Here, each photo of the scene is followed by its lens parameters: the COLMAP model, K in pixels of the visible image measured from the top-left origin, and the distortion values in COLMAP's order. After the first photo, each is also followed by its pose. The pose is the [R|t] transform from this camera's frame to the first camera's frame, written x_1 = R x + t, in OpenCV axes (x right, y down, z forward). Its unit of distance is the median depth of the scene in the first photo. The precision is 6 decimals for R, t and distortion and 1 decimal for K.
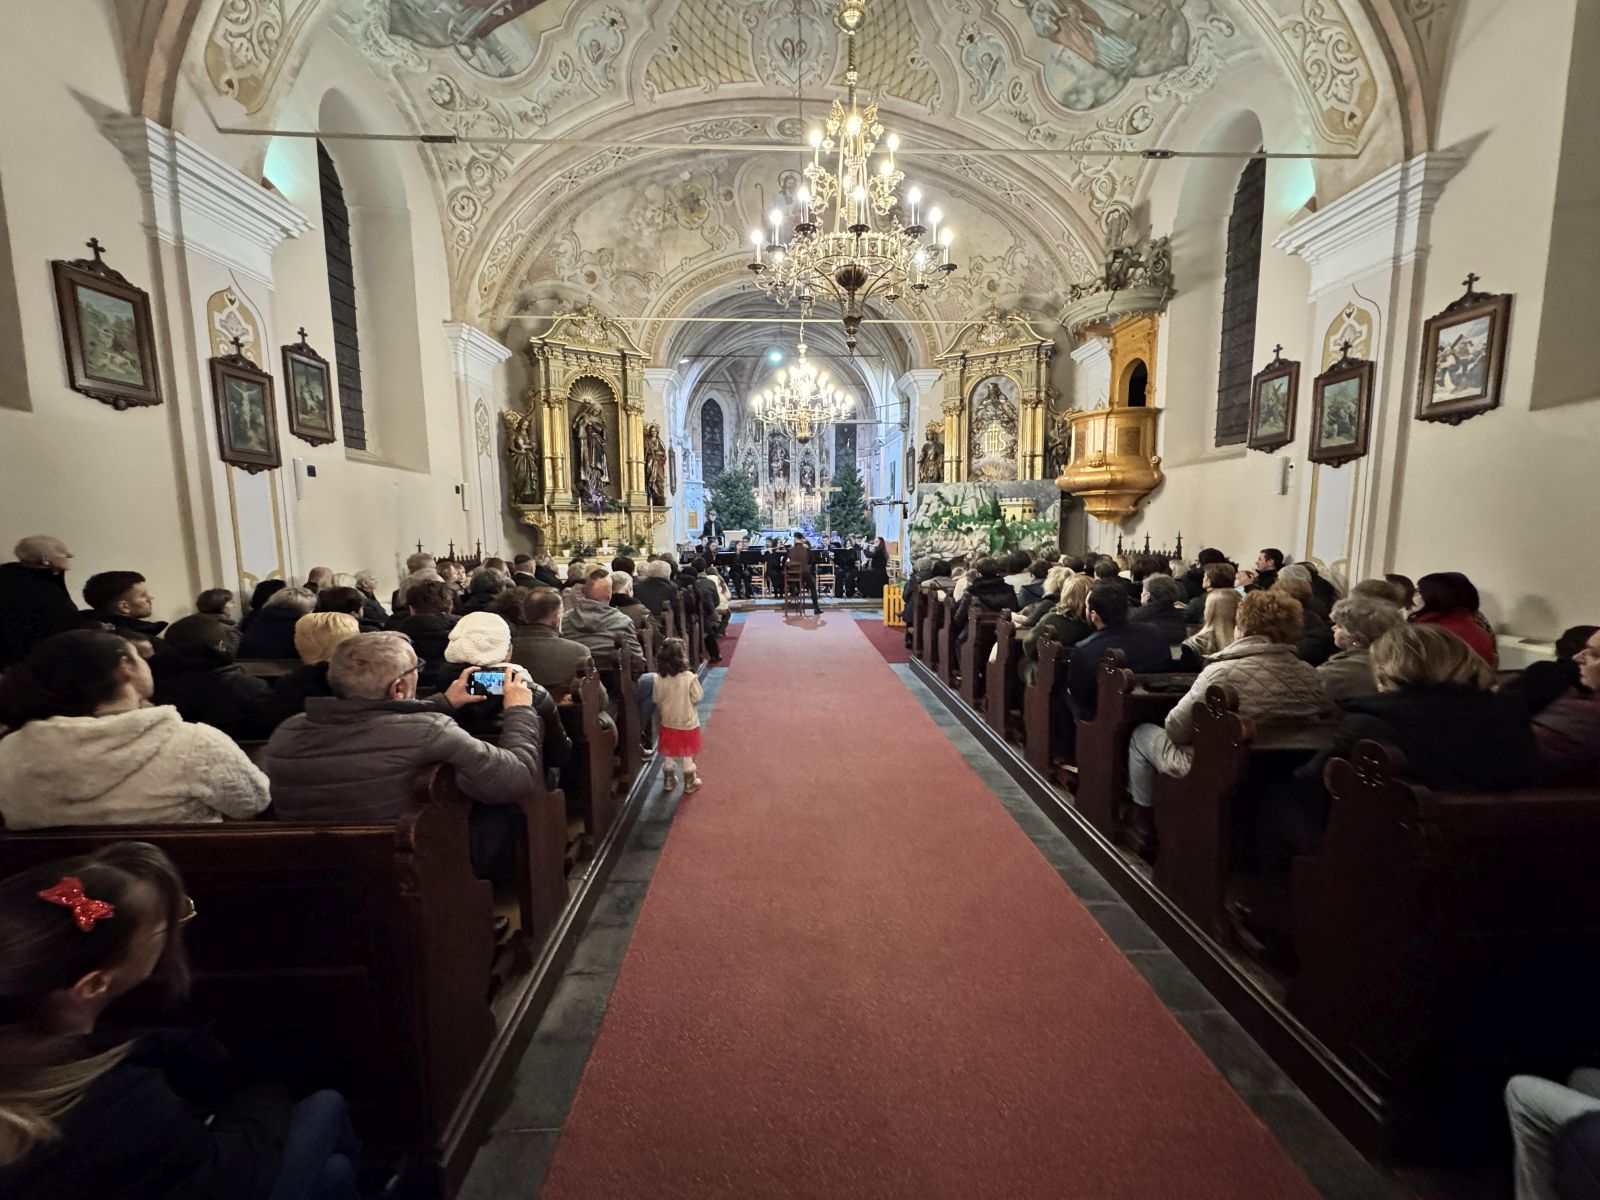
lens RADIAL K [[633.0, 0, 799.4], [0, 633.0, 599.7], [0, 0, 1]] dist [-0.003350, -0.000038]
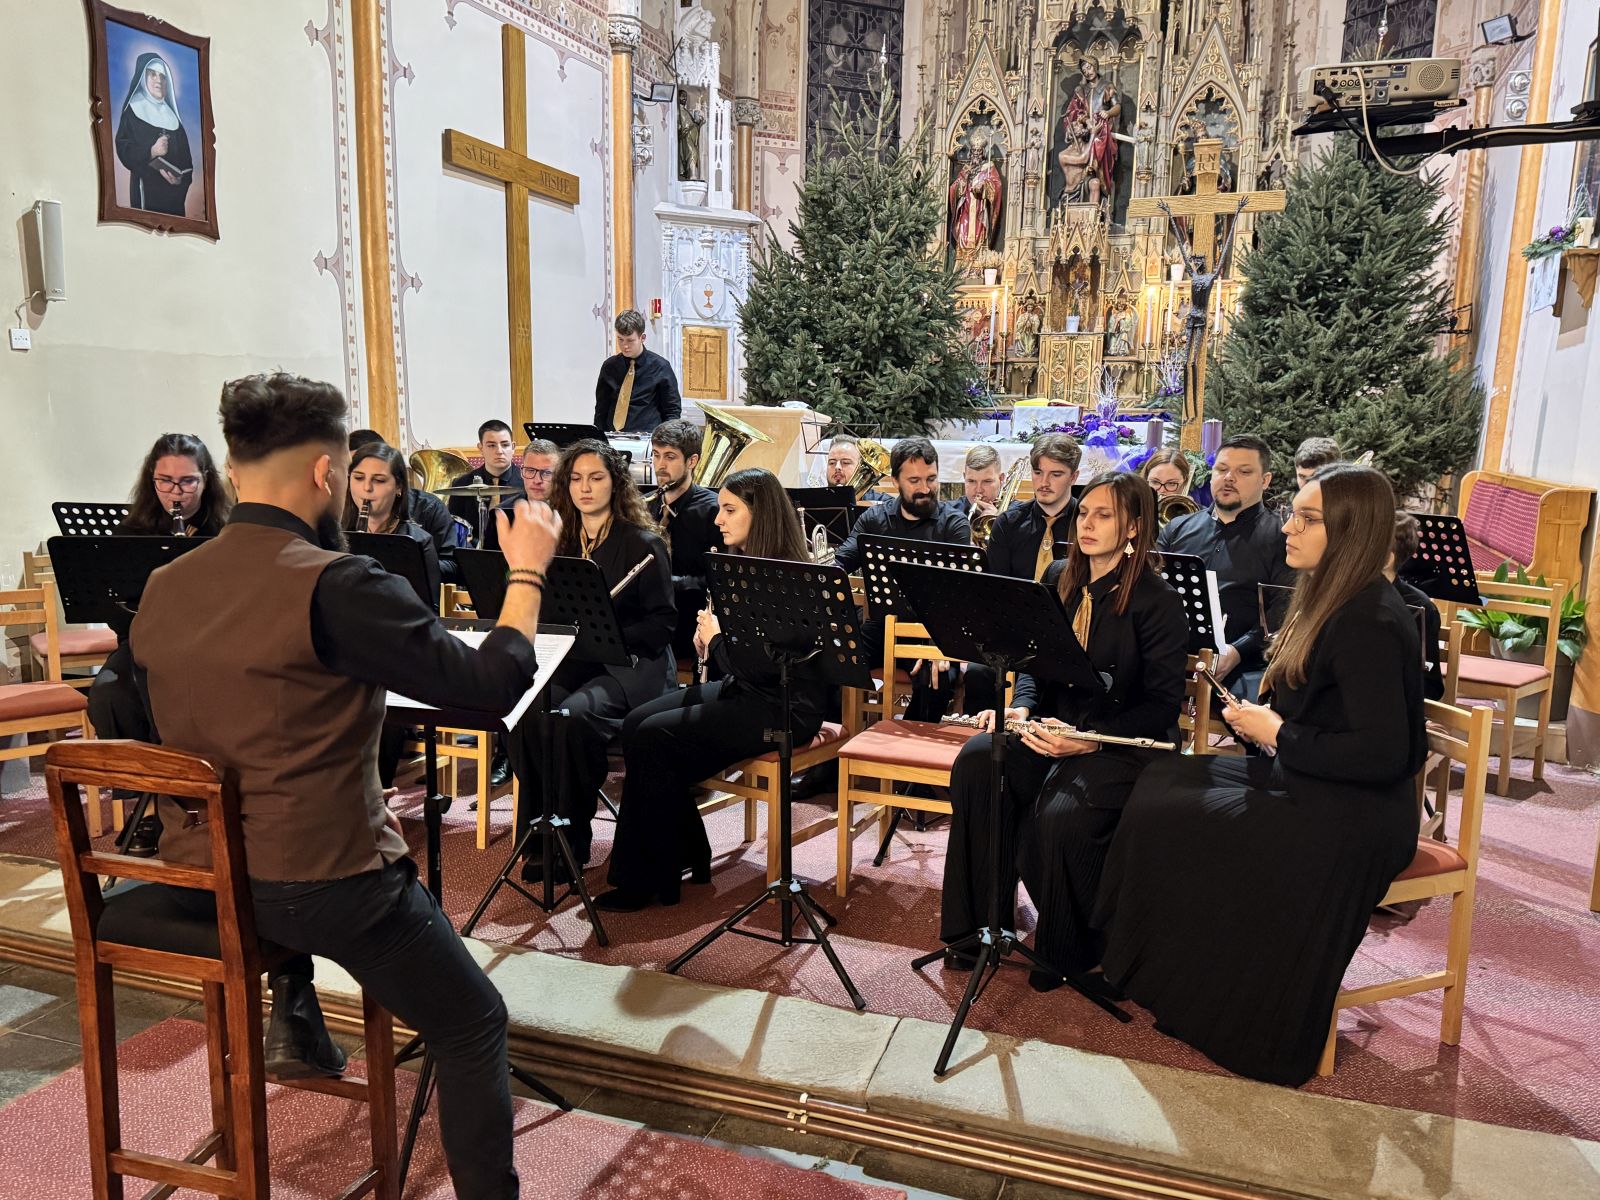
lens RADIAL K [[1290.8, 0, 797.5], [0, 1290.8, 604.4], [0, 0, 1]] dist [0.067372, -0.096731]
pose [[0.922889, 0.085003, -0.375568, 0.153806], [-0.072542, 0.996247, 0.047223, -0.104485], [0.378172, -0.016337, 0.925591, 0.995801]]
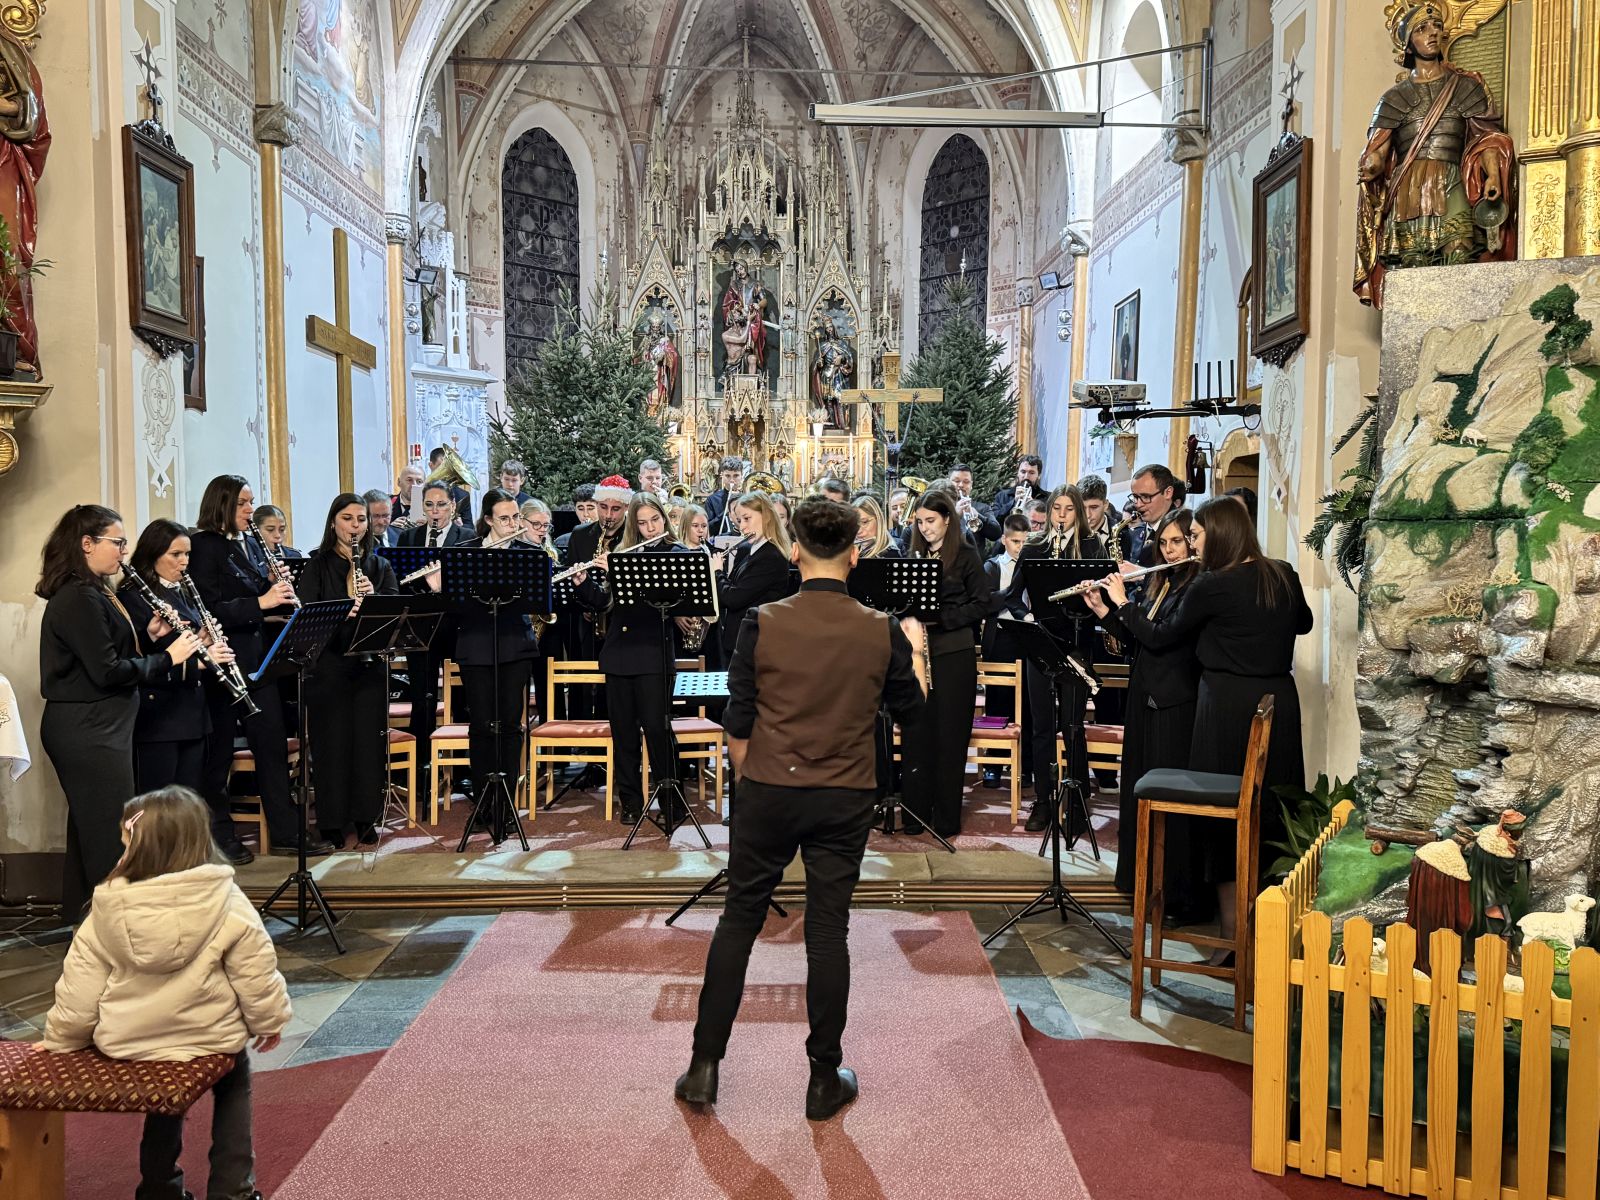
lens RADIAL K [[1344.6, 0, 805.0], [0, 1344.6, 602.9], [0, 0, 1]] dist [0.192398, -0.412693]
pose [[0.999613, 0.014361, -0.023812, 0.035320], [-0.015934, 0.997610, -0.067231, -0.067156], [0.022790, 0.067584, 0.997453, 0.684830]]
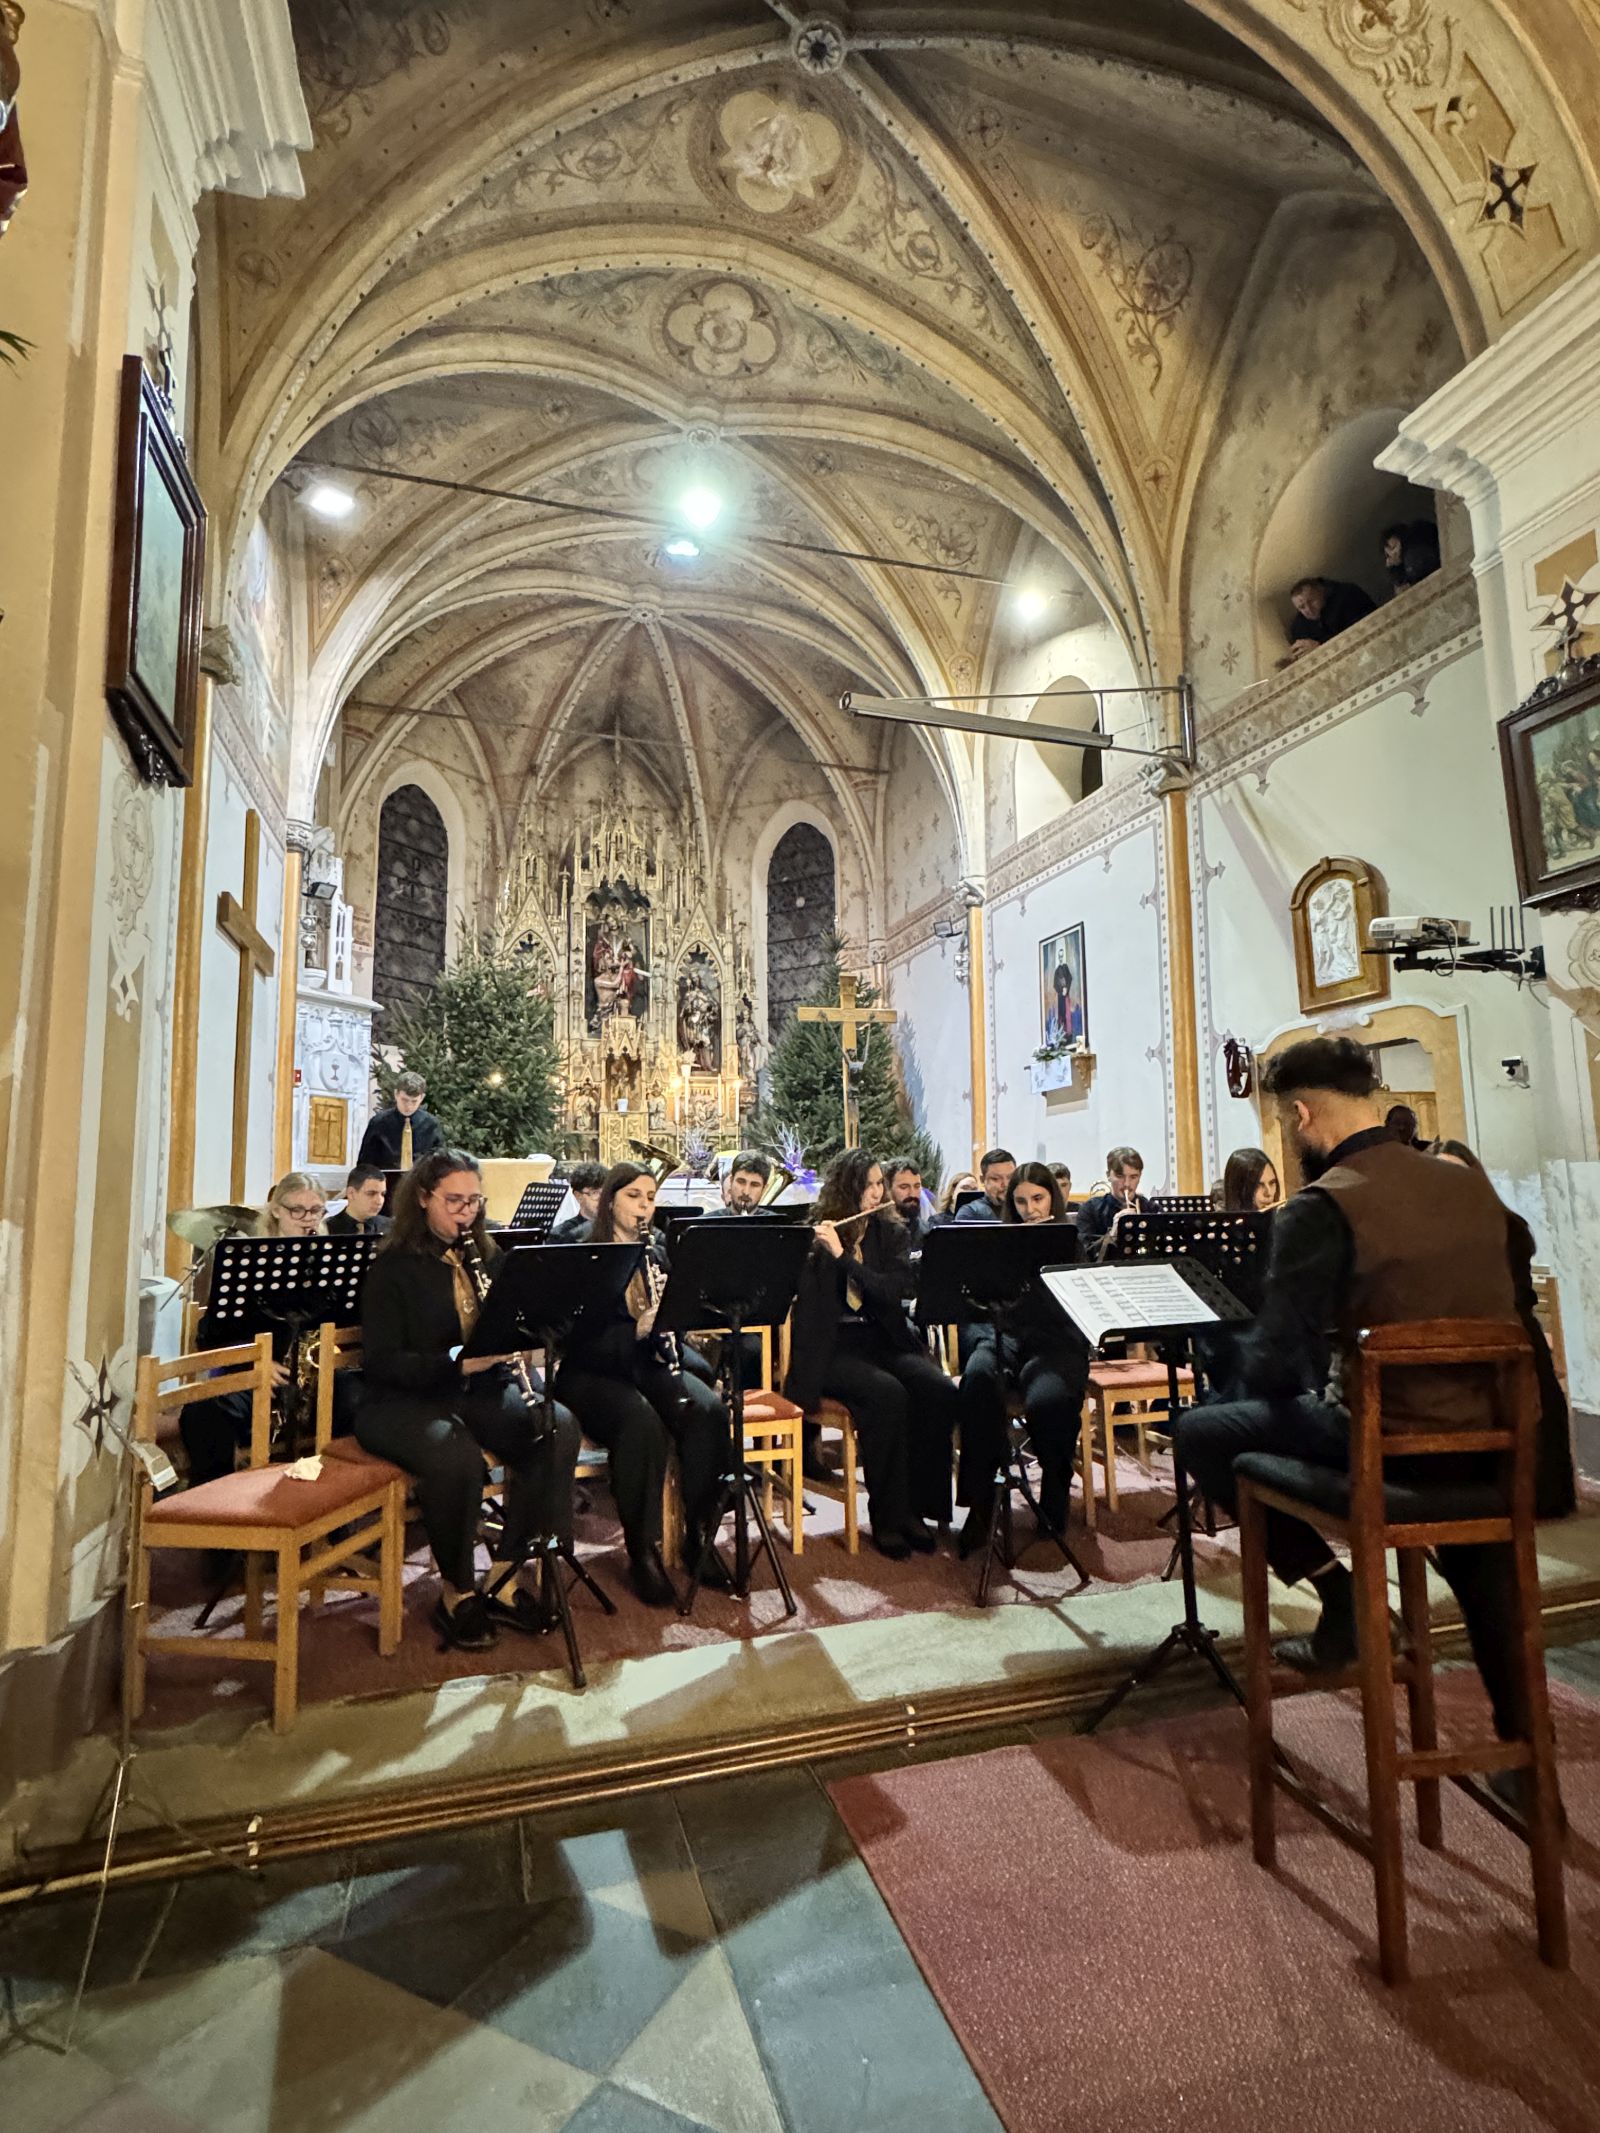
lens RADIAL K [[1043.1, 0, 804.0], [0, 1043.1, 1063.8], [0, 0, 1]] dist [-0.001608, 0.000396]
pose [[0.967790, 0.025775, 0.250437, -0.157639], [0.036212, 0.970150, -0.239786, -0.072775], [-0.249142, 0.241131, 0.937968, 0.990660]]
